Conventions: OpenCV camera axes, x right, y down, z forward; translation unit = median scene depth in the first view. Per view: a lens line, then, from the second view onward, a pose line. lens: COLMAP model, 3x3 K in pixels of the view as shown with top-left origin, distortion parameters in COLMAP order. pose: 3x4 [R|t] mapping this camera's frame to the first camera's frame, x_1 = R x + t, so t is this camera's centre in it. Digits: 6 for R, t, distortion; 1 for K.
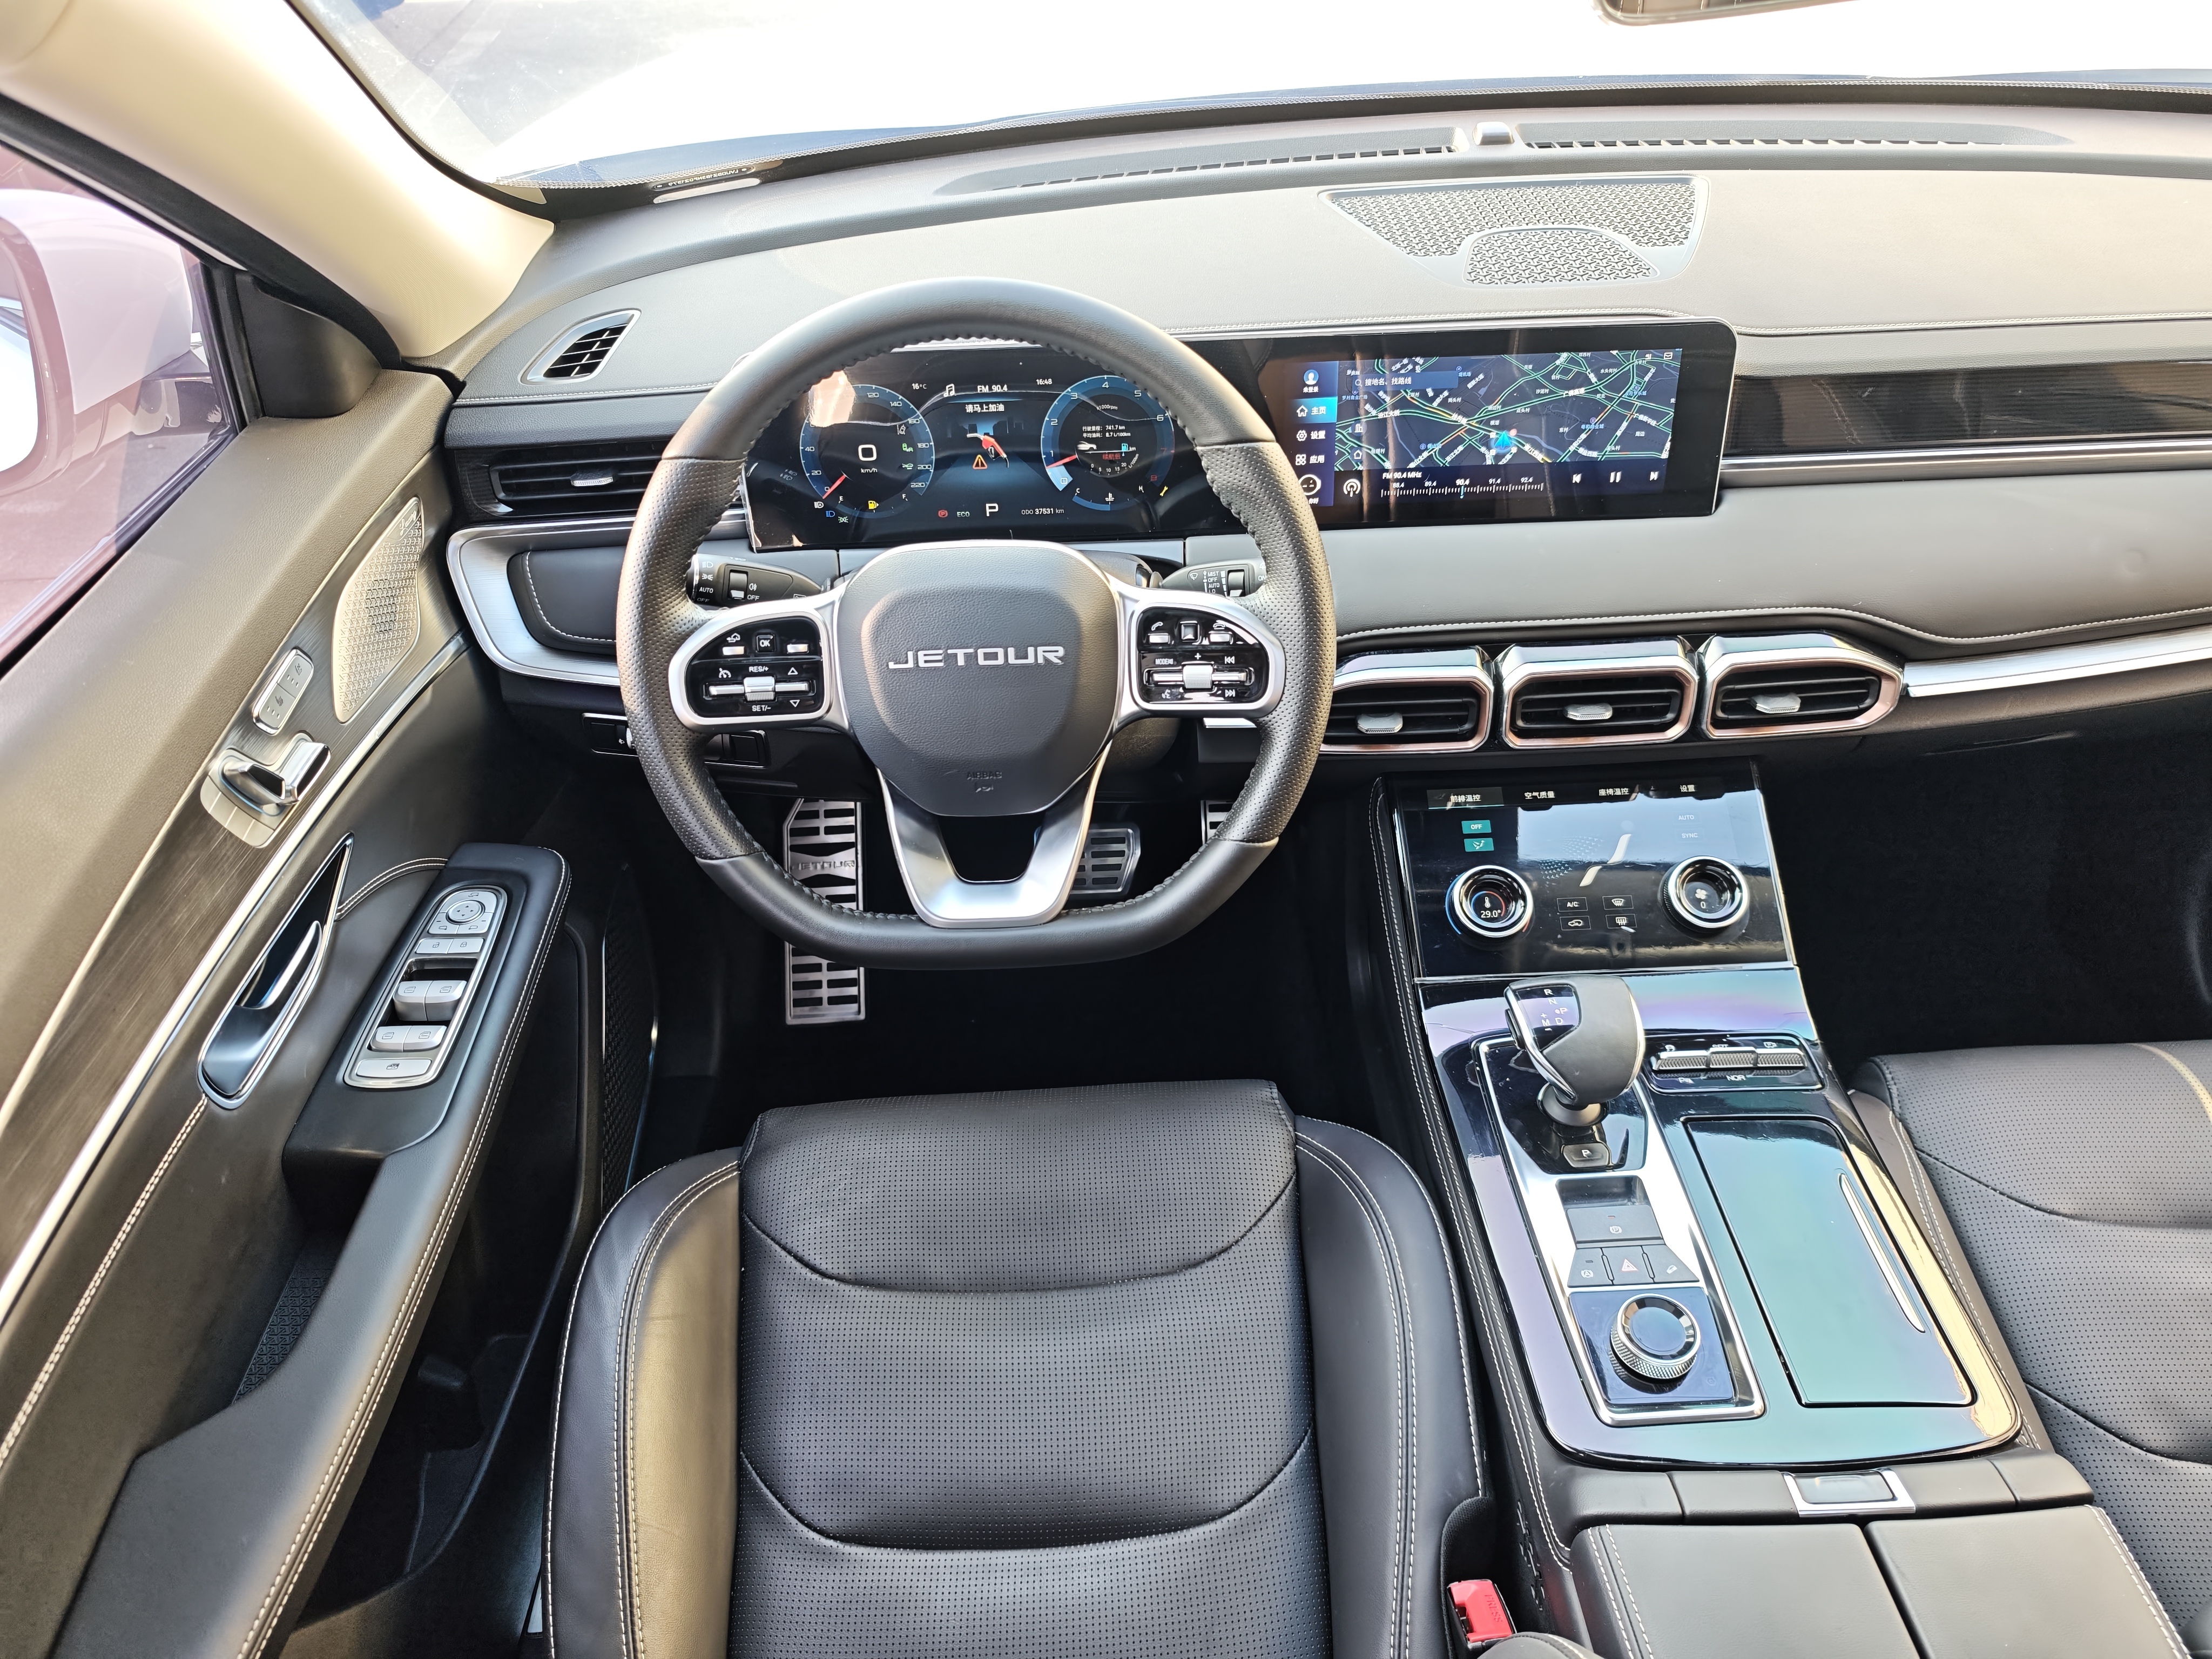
lens RADIAL K [[1484.4, 0, 1089.4], [0, 1484.4, 813.9], [0, 0, 1]] dist [-0.013894, -0.017163]
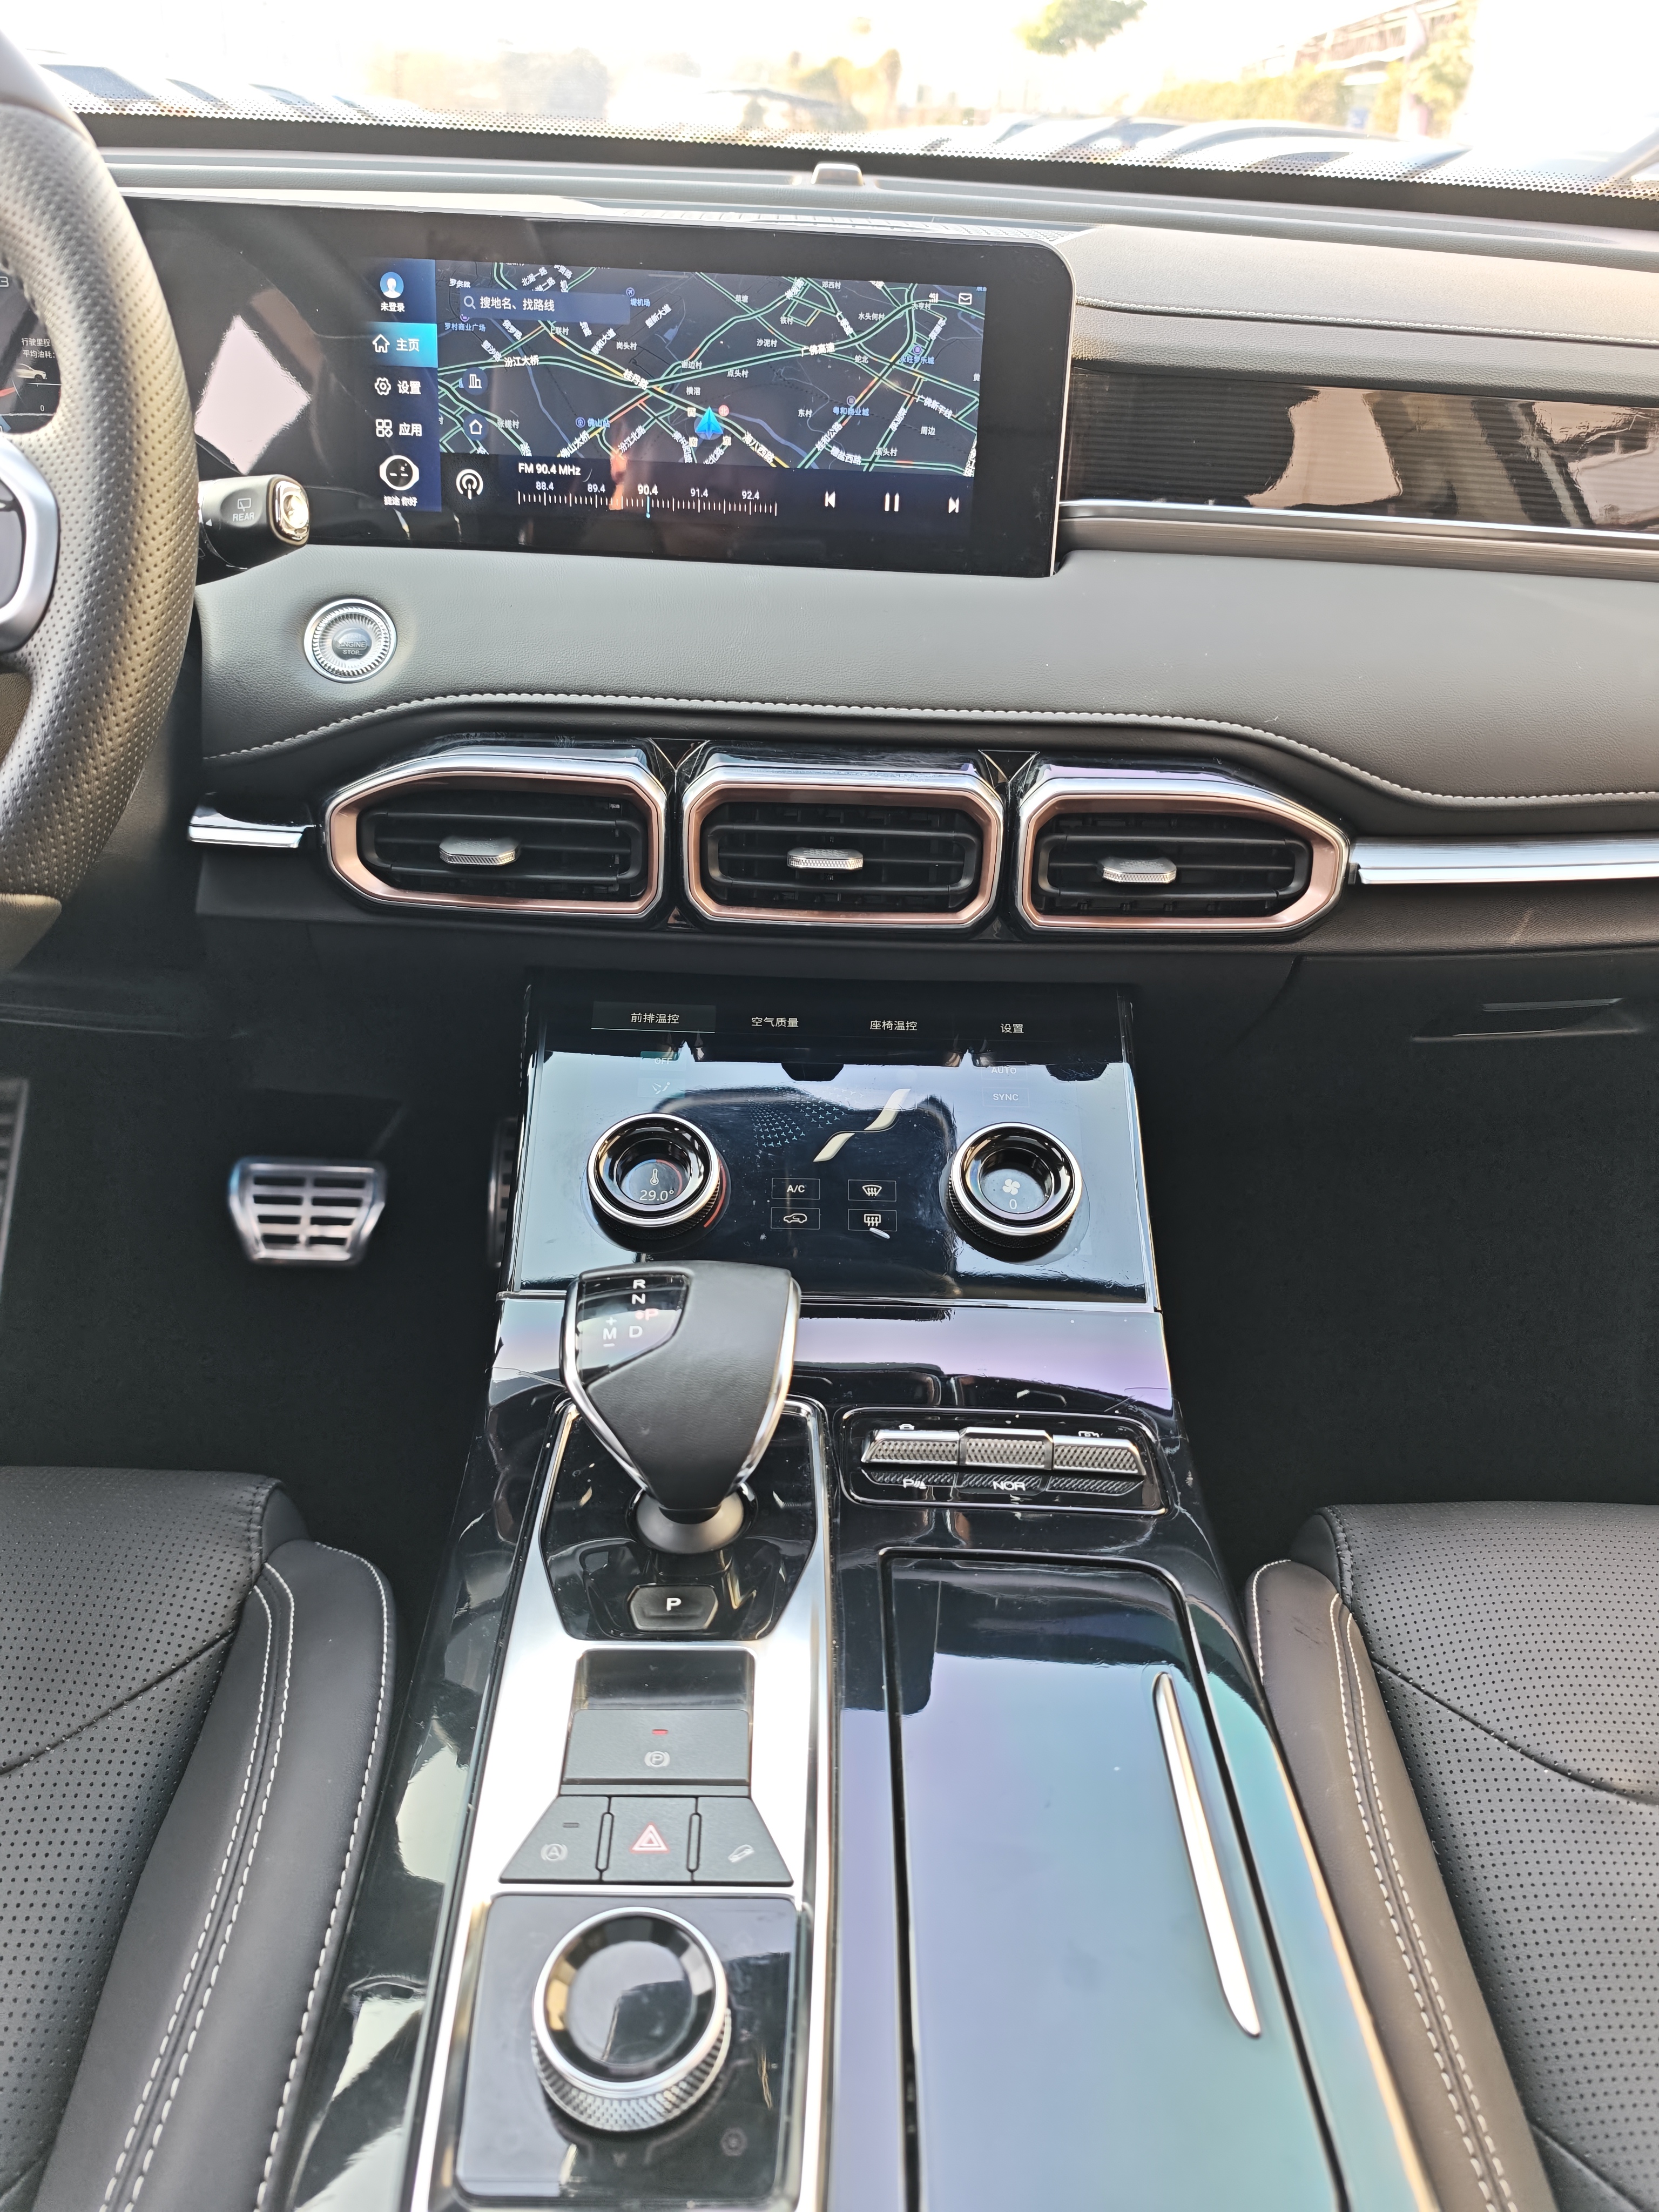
lens RADIAL K [[1484.4, 0, 830.9], [0, 1484.4, 1109.2], [0, 0, 1]] dist [-0.013894, -0.017163]
pose [[0.996318, 0.073169, 0.044680, 0.322509], [-0.064657, 0.983516, -0.168864, 0.132396], [-0.056299, 0.165353, 0.984626, 0.431796]]
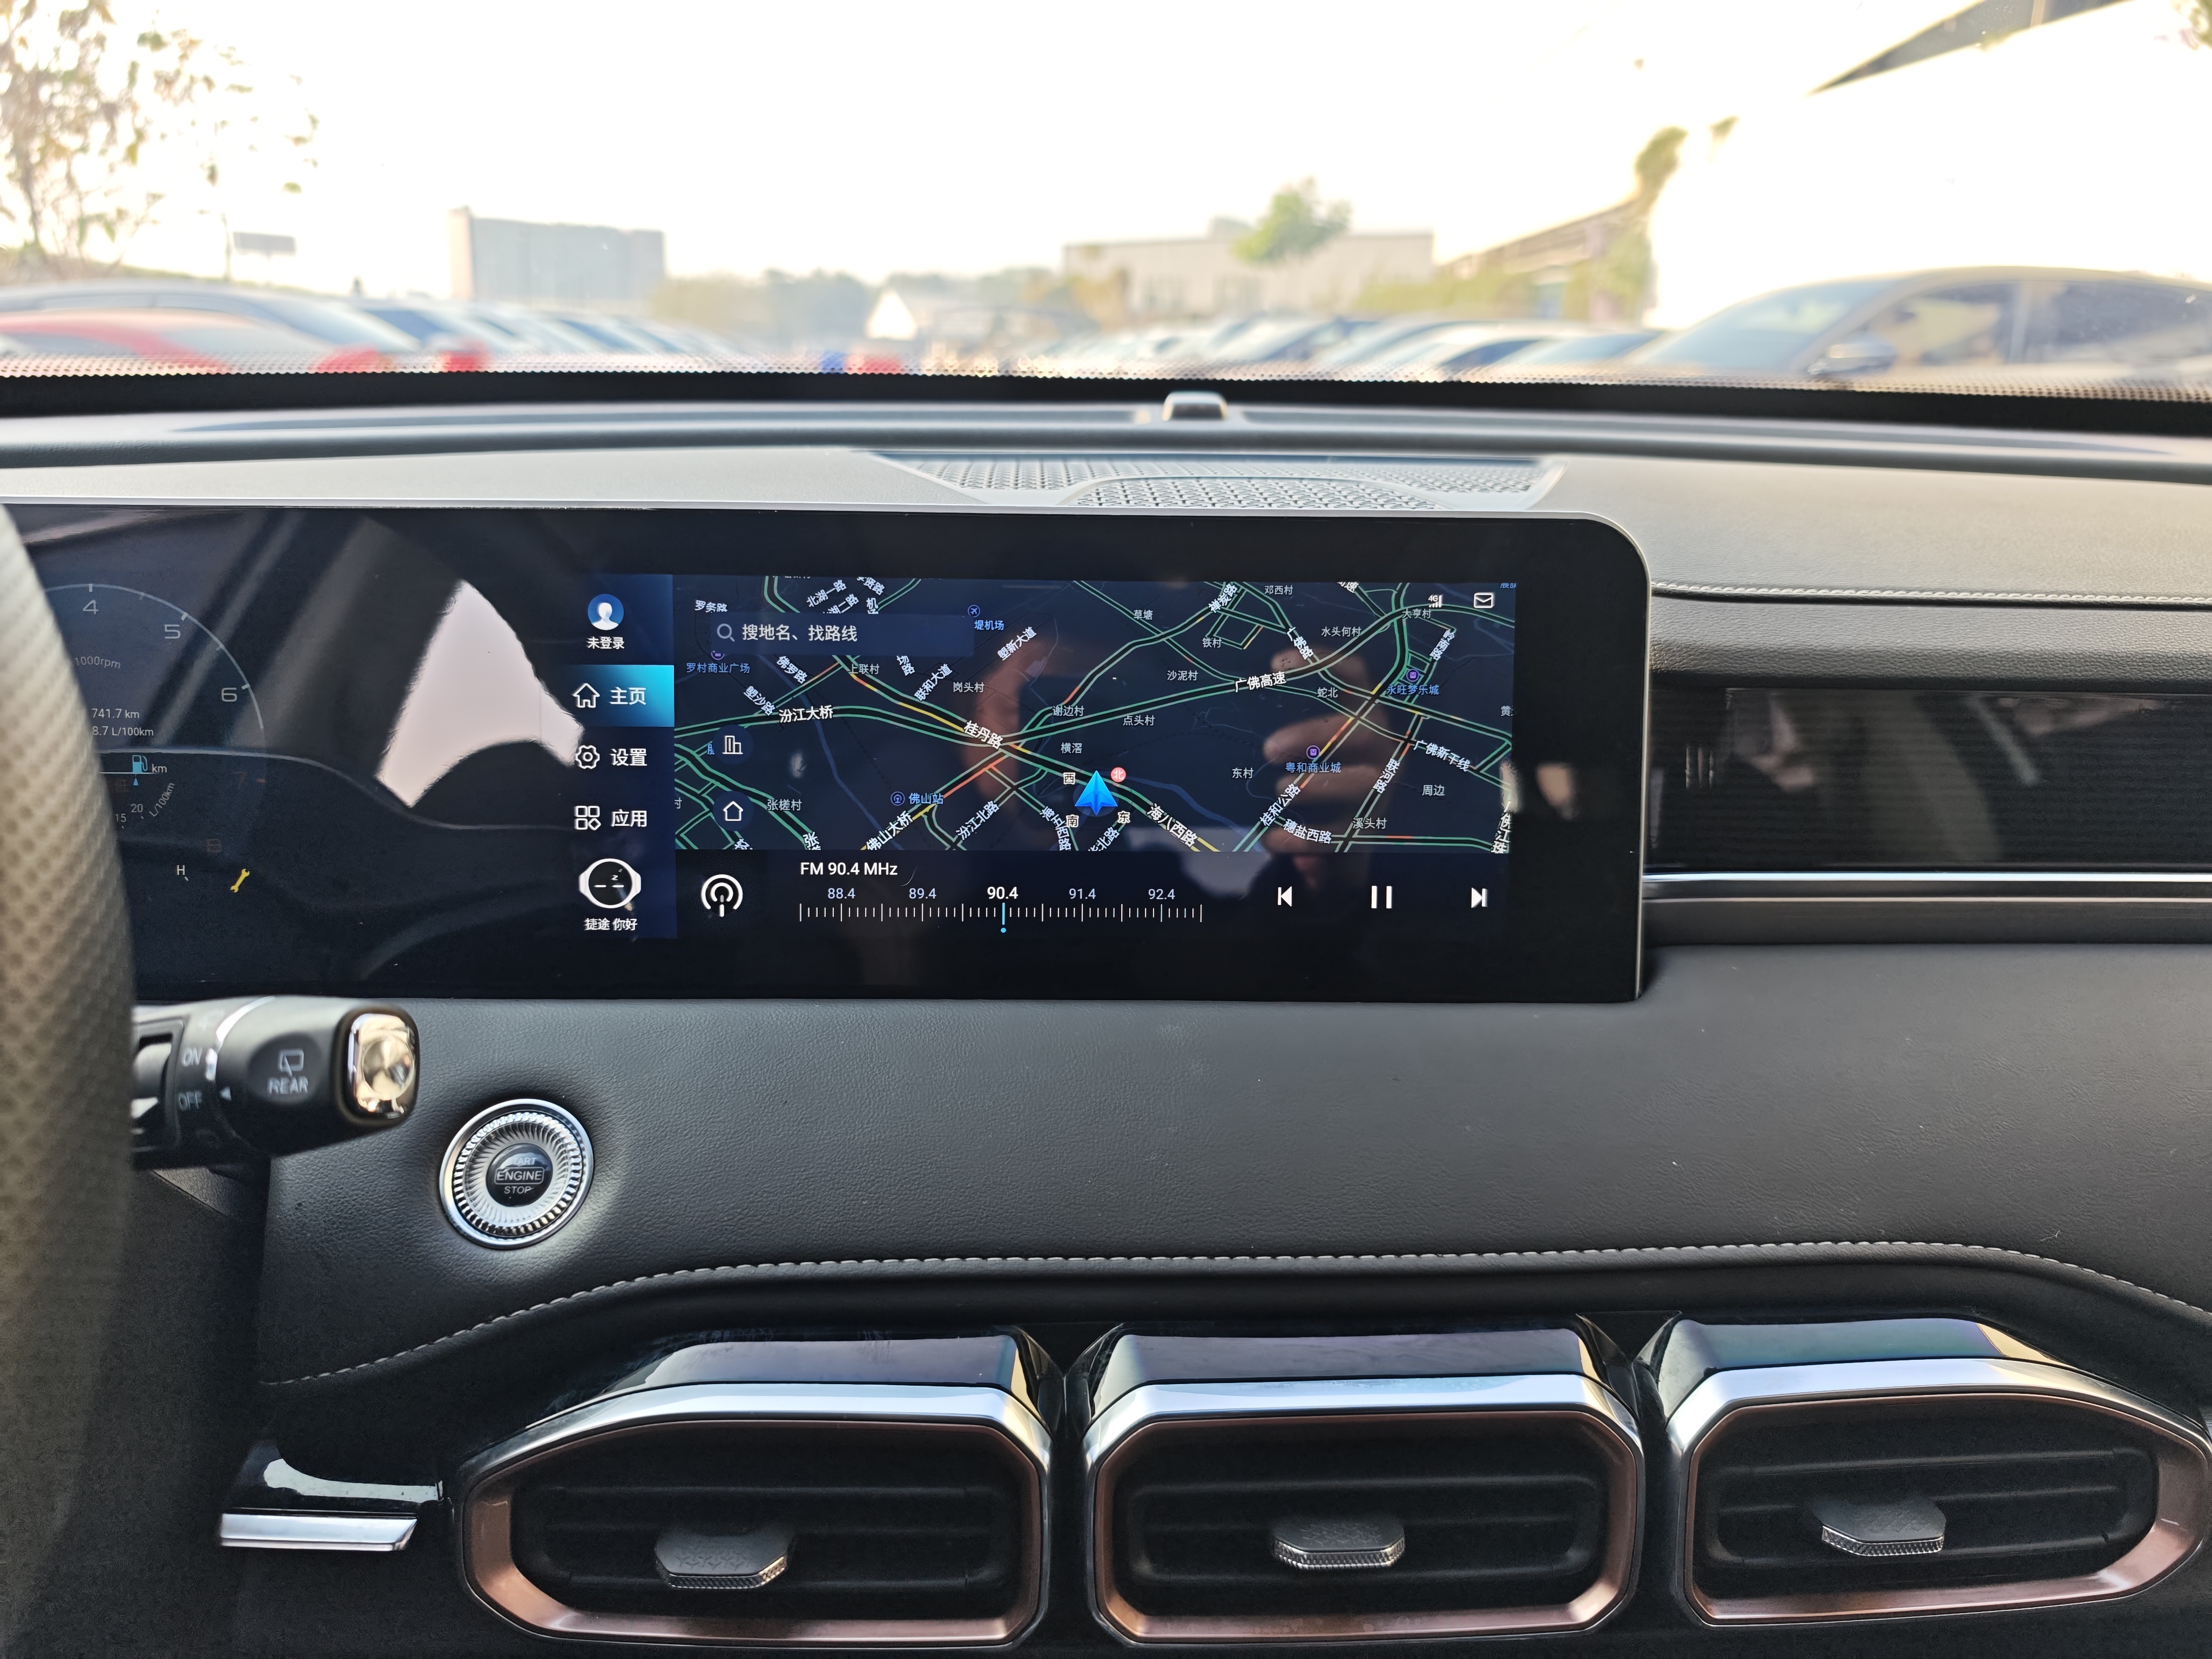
lens RADIAL K [[1484.4, 0, 1096.4], [0, 1484.4, 854.2], [0, 0, 1]] dist [-0.013894, -0.017163]
pose [[0.998411, 0.046380, 0.032007, 0.266533], [-0.029342, 0.912778, -0.407401, -0.073075], [-0.048111, 0.405814, 0.912689, 0.638223]]
